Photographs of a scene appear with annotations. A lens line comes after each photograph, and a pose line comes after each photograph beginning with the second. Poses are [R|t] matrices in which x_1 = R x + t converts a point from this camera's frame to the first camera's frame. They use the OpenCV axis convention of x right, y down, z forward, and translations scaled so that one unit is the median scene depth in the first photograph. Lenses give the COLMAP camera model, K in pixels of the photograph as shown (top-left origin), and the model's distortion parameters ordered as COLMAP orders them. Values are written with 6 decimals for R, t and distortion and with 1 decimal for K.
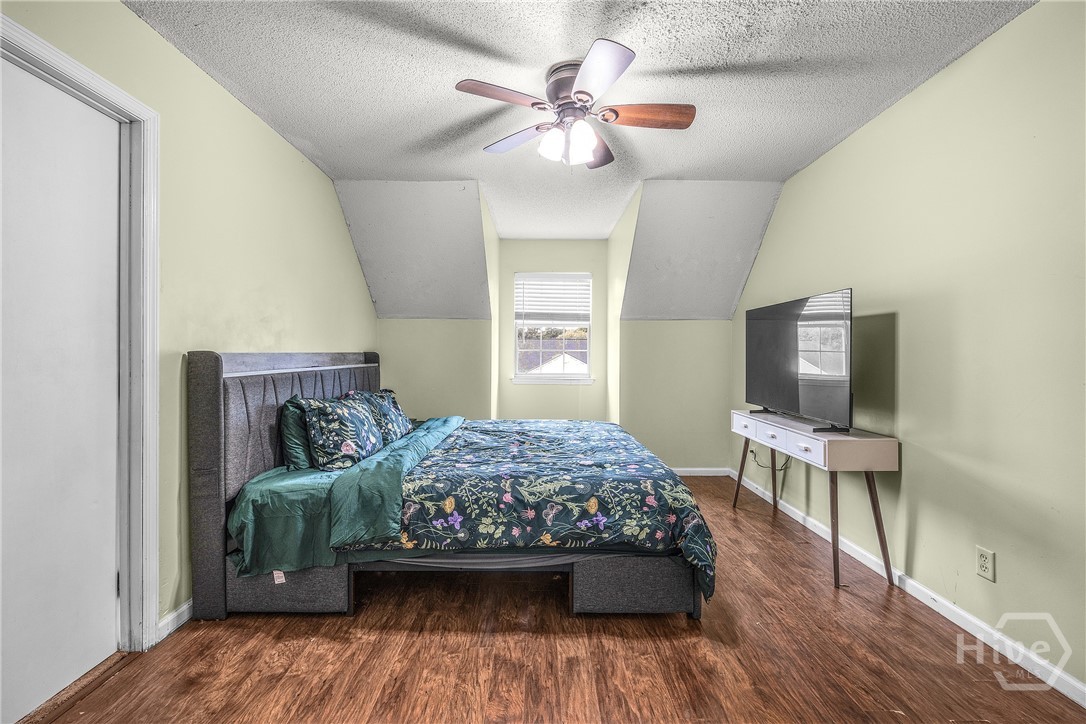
lens RADIAL K [[462.2, 0, 540.4], [0, 462.2, 357.4], [0, 0, 1]] dist [-0.001723, -0.000257]
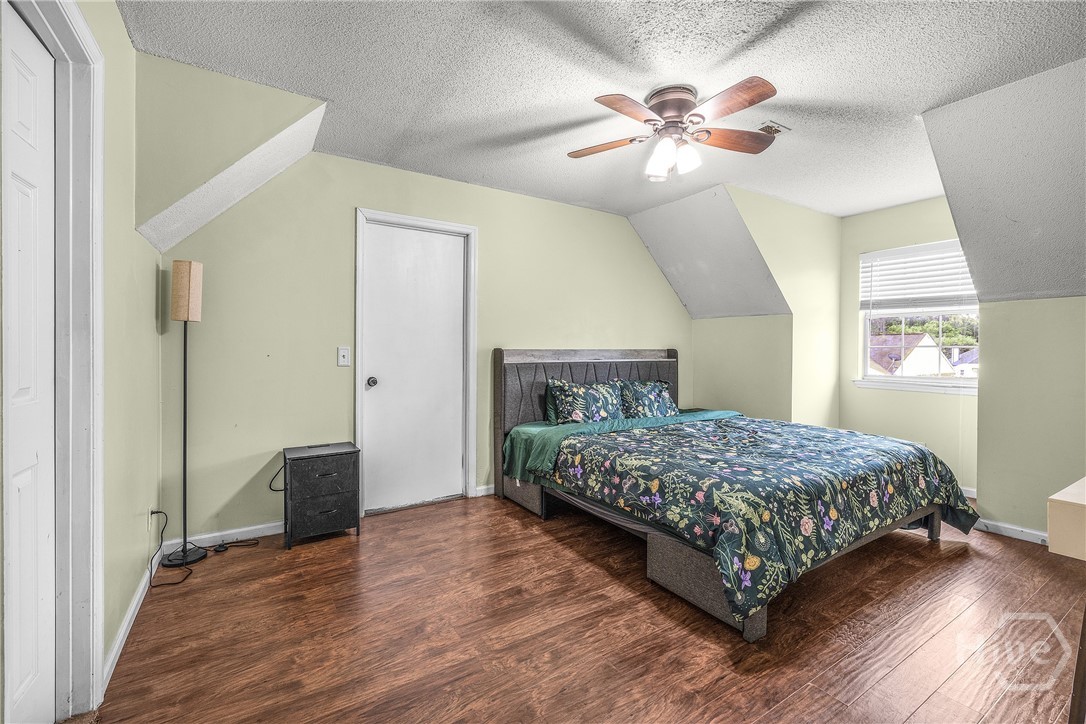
lens RADIAL K [[462.2, 0, 536.3], [0, 462.2, 354.5], [0, 0, 1]] dist [-0.001723, -0.000257]
pose [[0.531725, 0.009725, -0.846861, 0.901796], [-0.009932, 0.999937, 0.005247, -0.000171], [0.846859, 0.005621, 0.531788, 0.160960]]
